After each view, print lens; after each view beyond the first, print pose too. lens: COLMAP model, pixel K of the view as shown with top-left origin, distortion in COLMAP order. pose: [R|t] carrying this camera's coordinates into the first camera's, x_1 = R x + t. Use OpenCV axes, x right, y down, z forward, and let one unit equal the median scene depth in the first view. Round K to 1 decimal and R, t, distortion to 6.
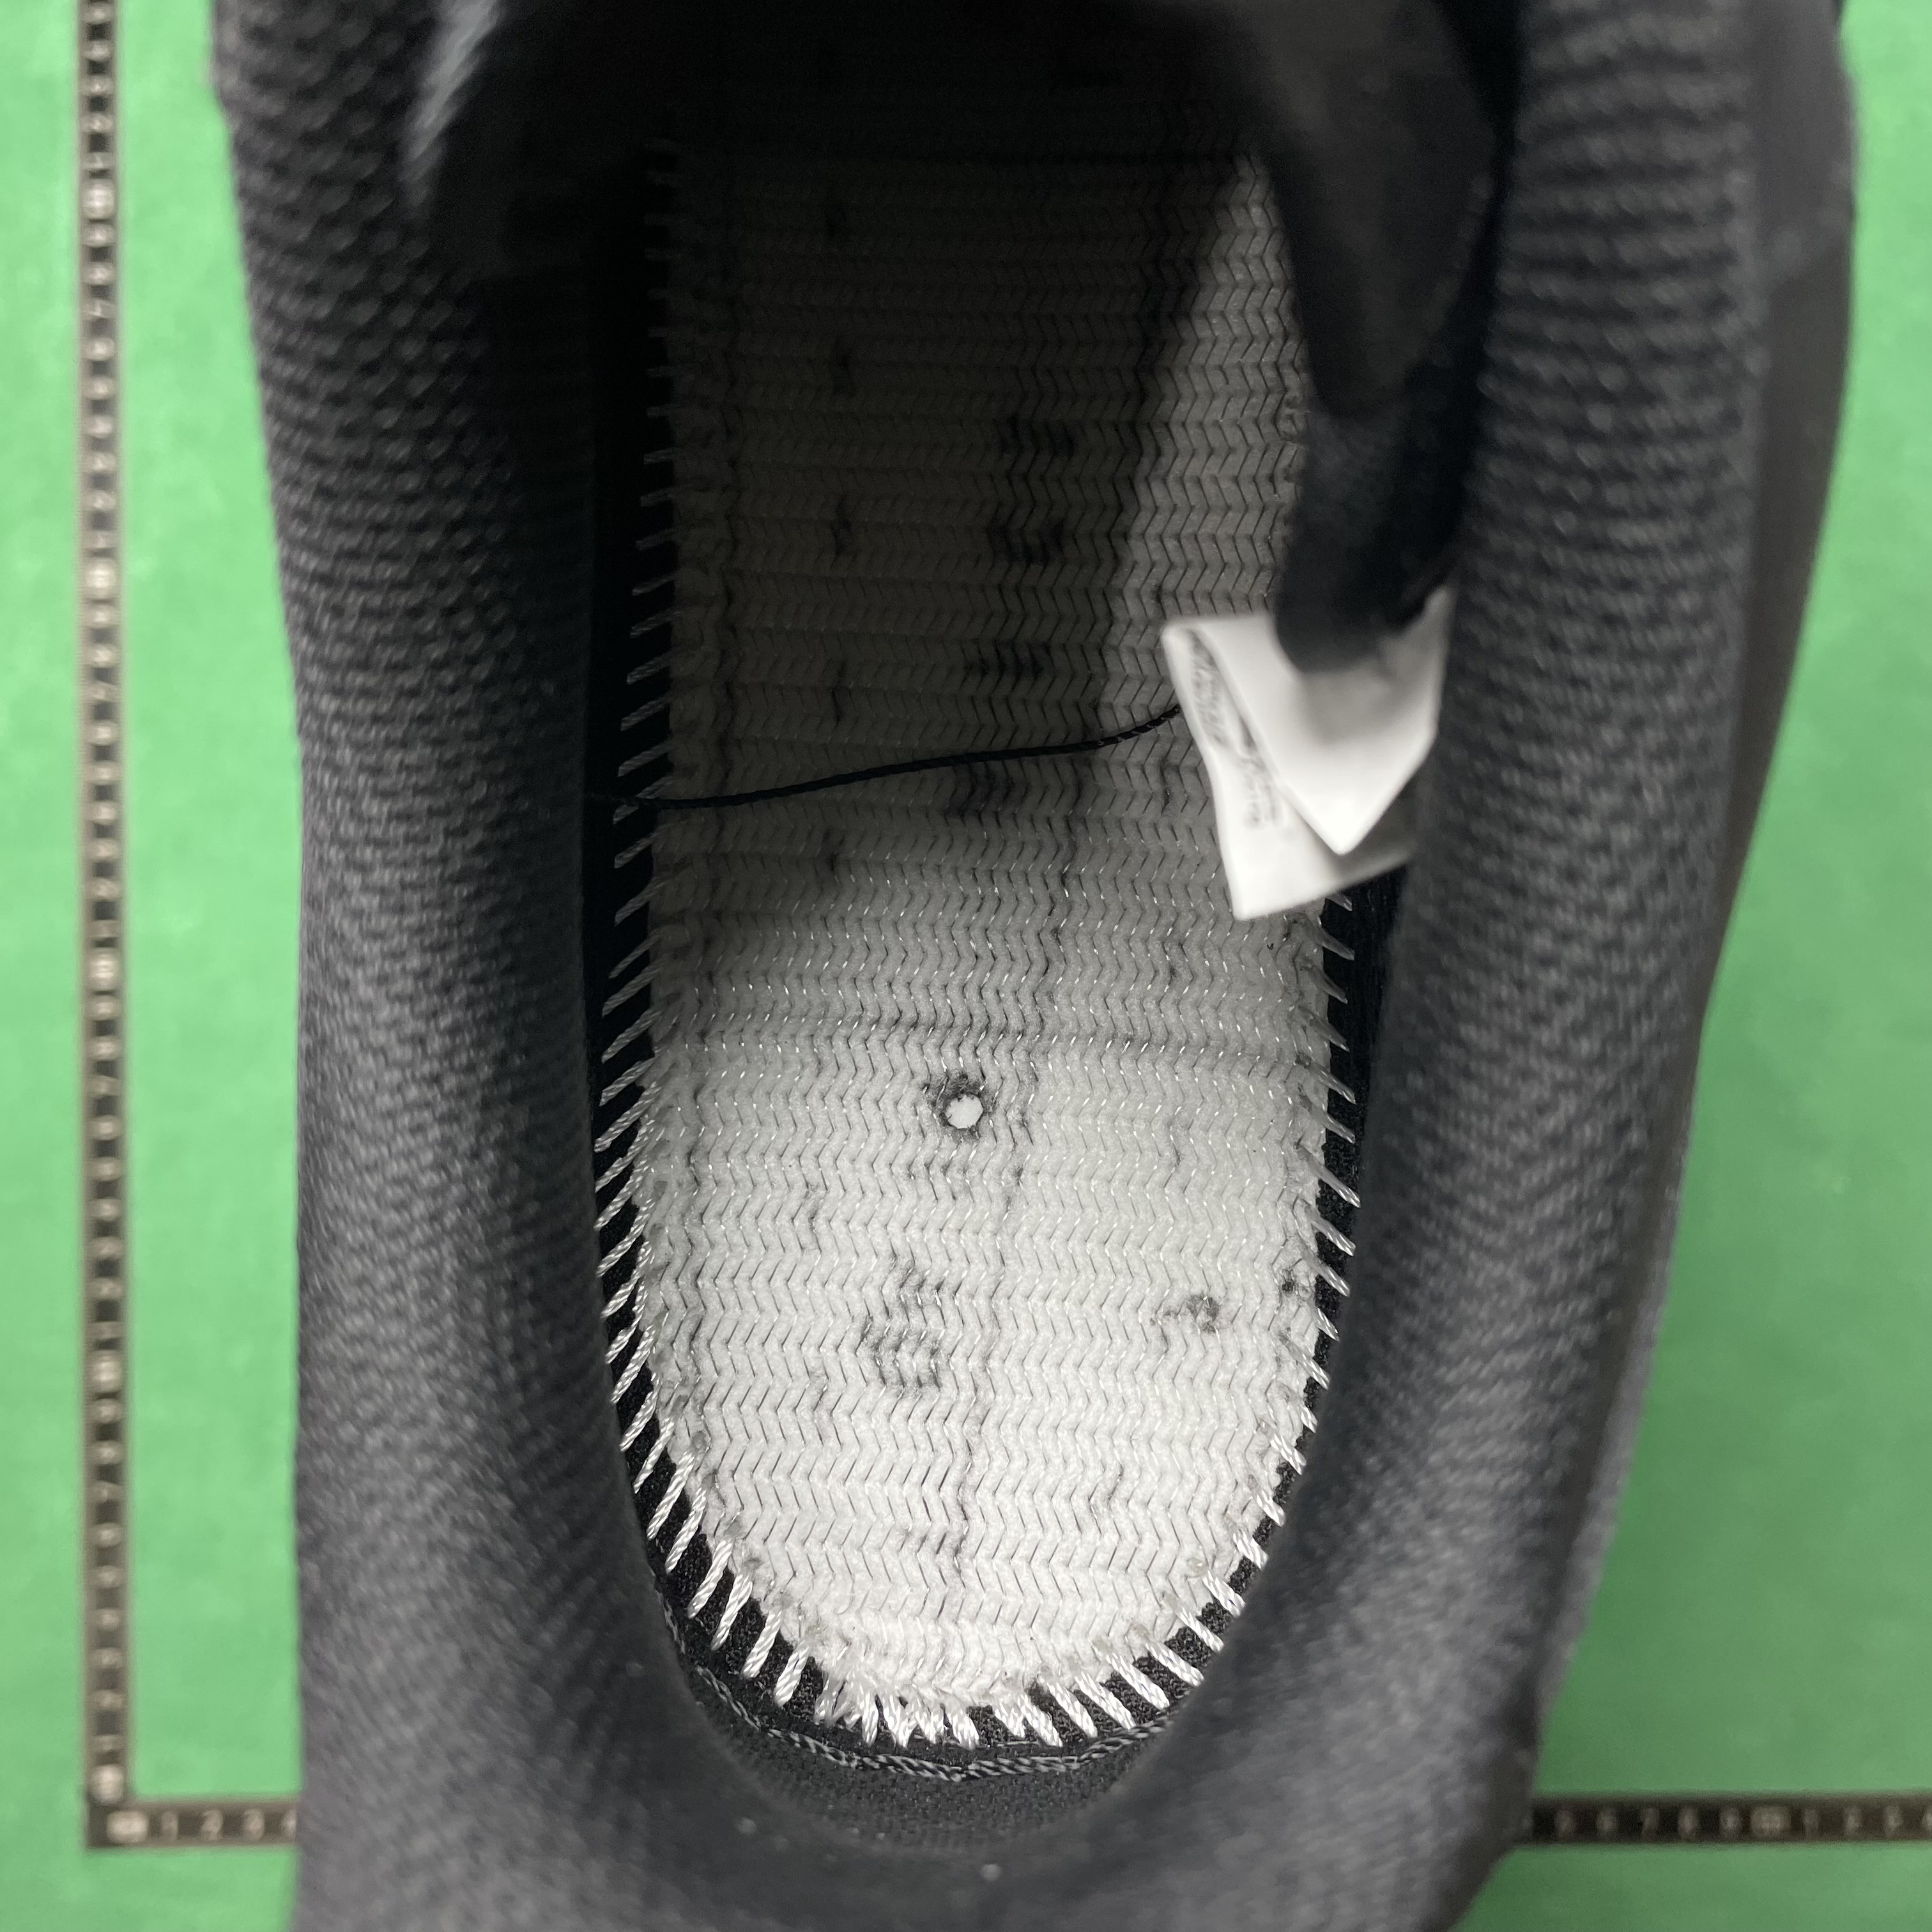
lens RADIAL K [[1964.3, 0, 966.0], [0, 1964.3, 966.0], [0, 0, 1]] dist [0.062144, -0.246502]
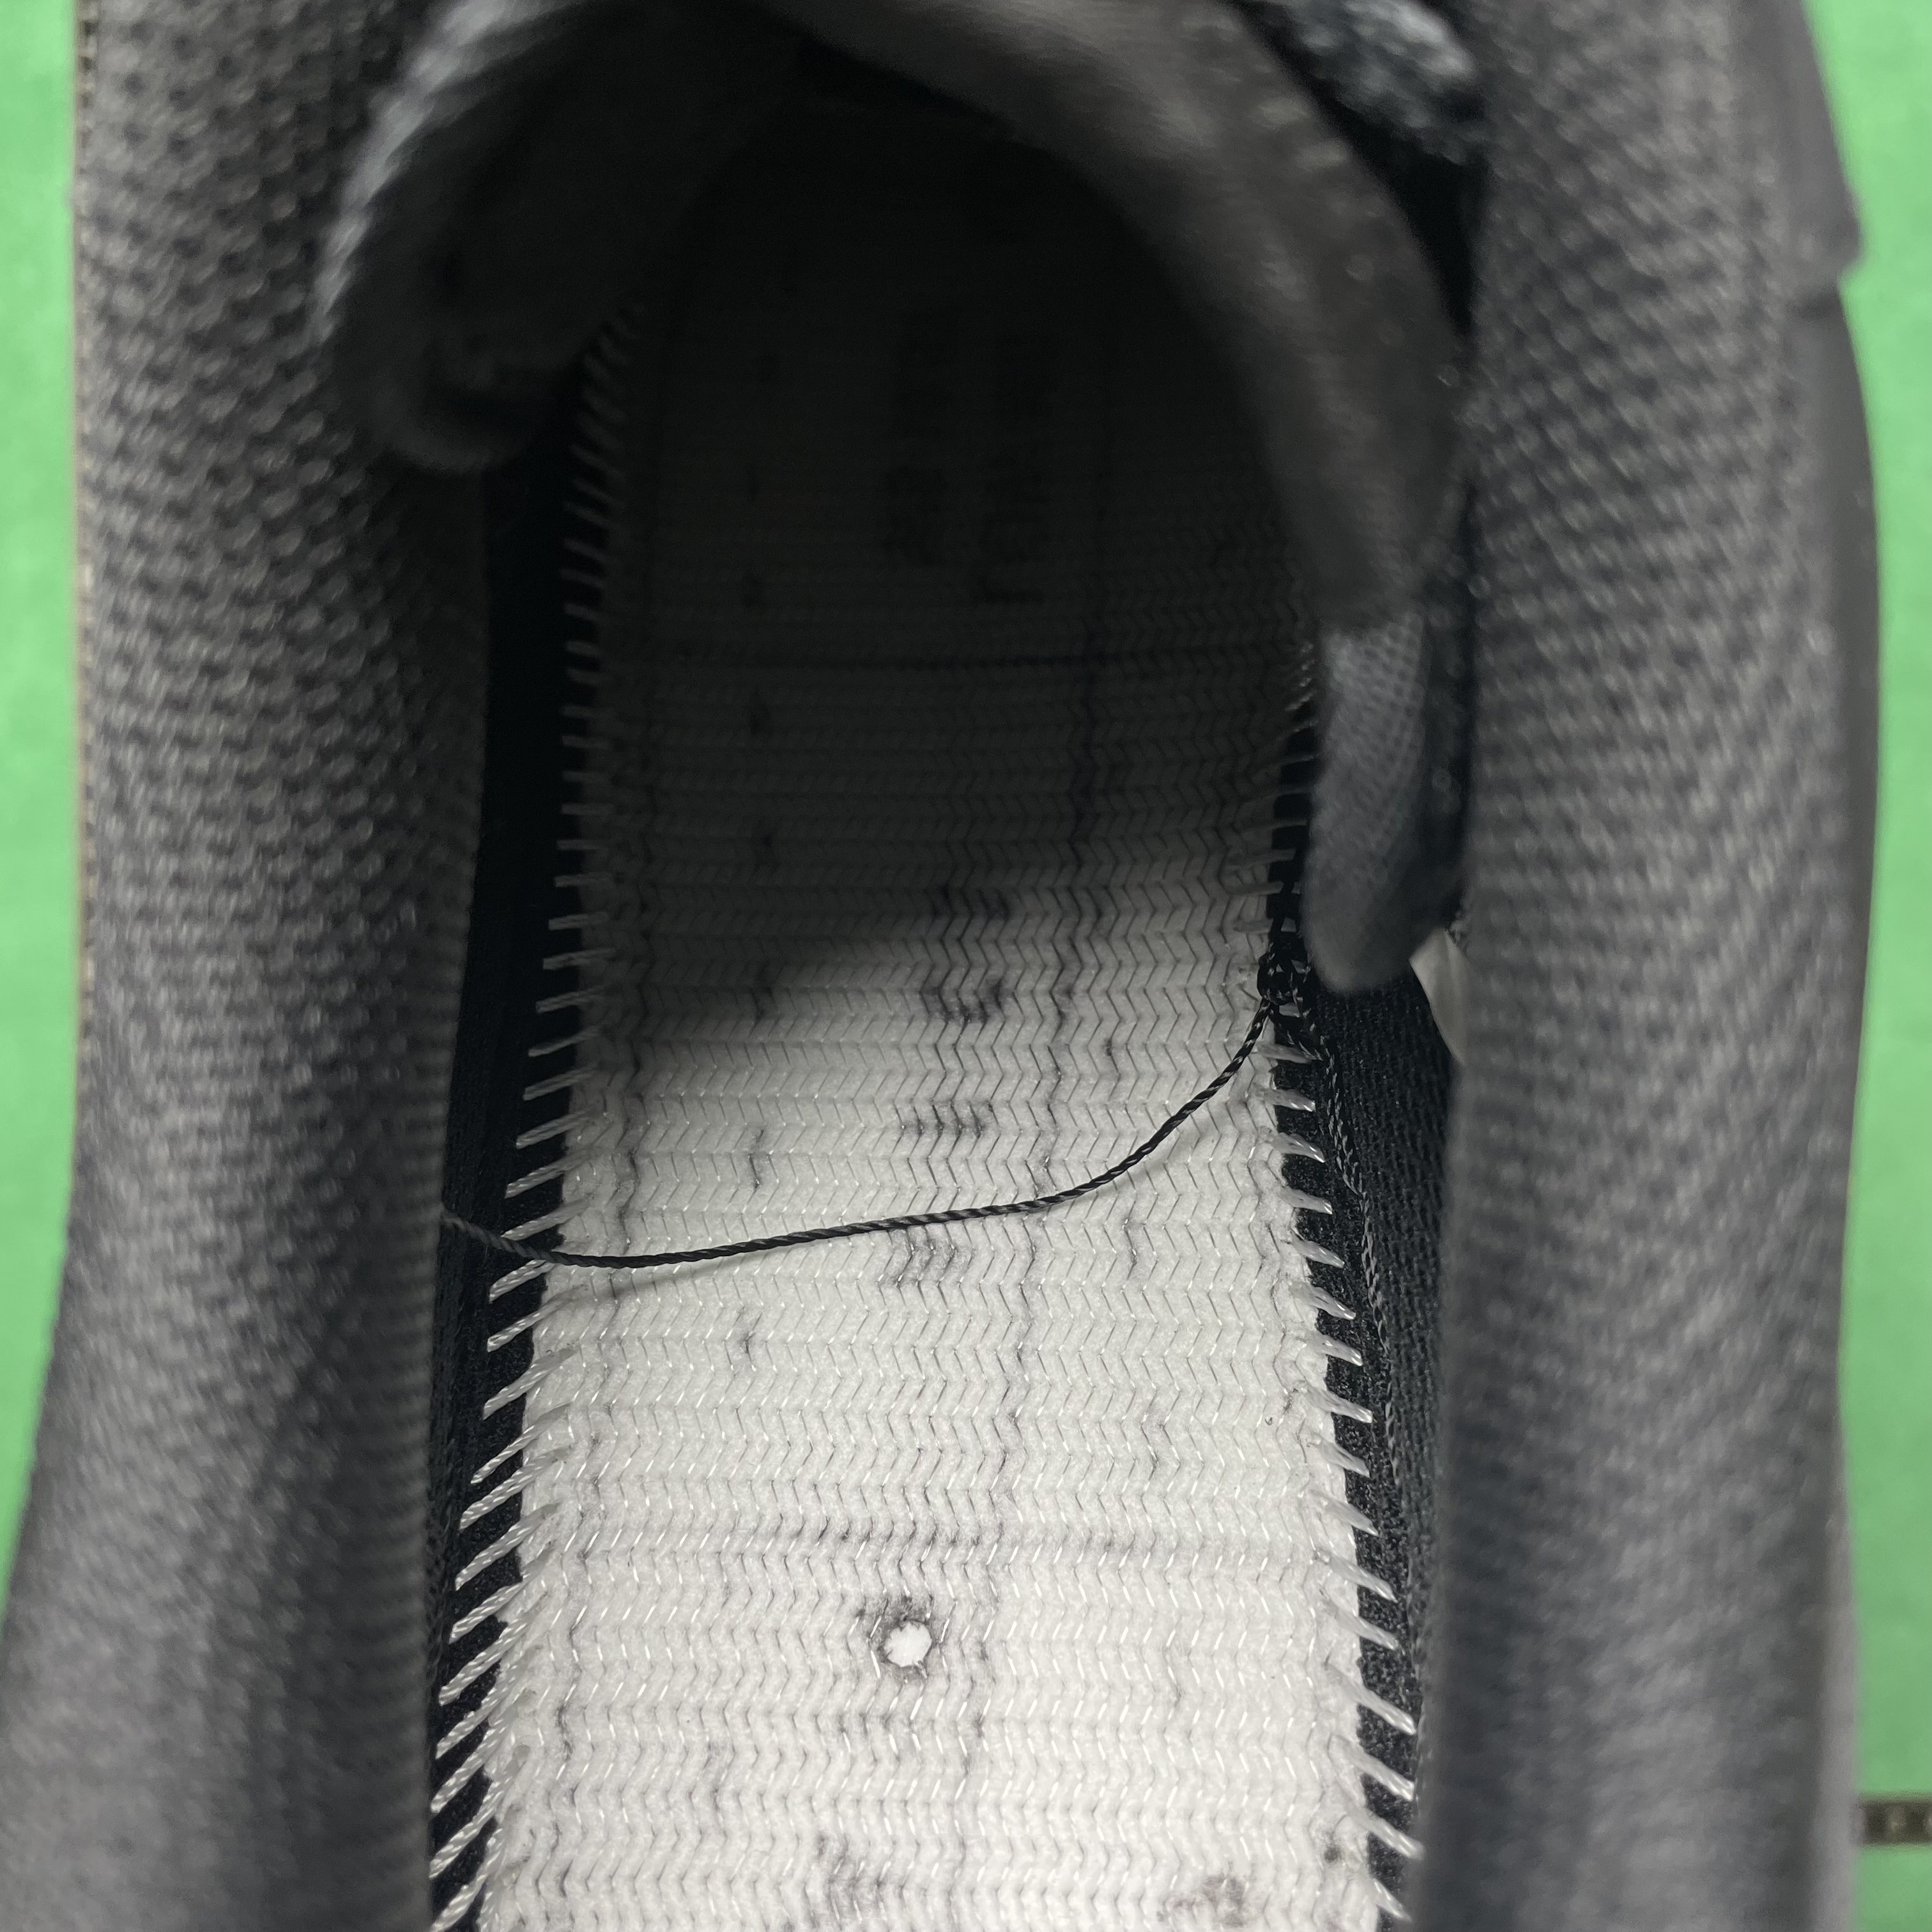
lens RADIAL K [[1964.3, 0, 966.0], [0, 1964.3, 966.0], [0, 0, 1]] dist [0.062144, -0.246502]
pose [[0.998898, -0.014628, 0.044606, -0.009143], [0.031202, 0.916825, -0.398069, 0.141800], [-0.035073, 0.399022, 0.916271, 0.154355]]
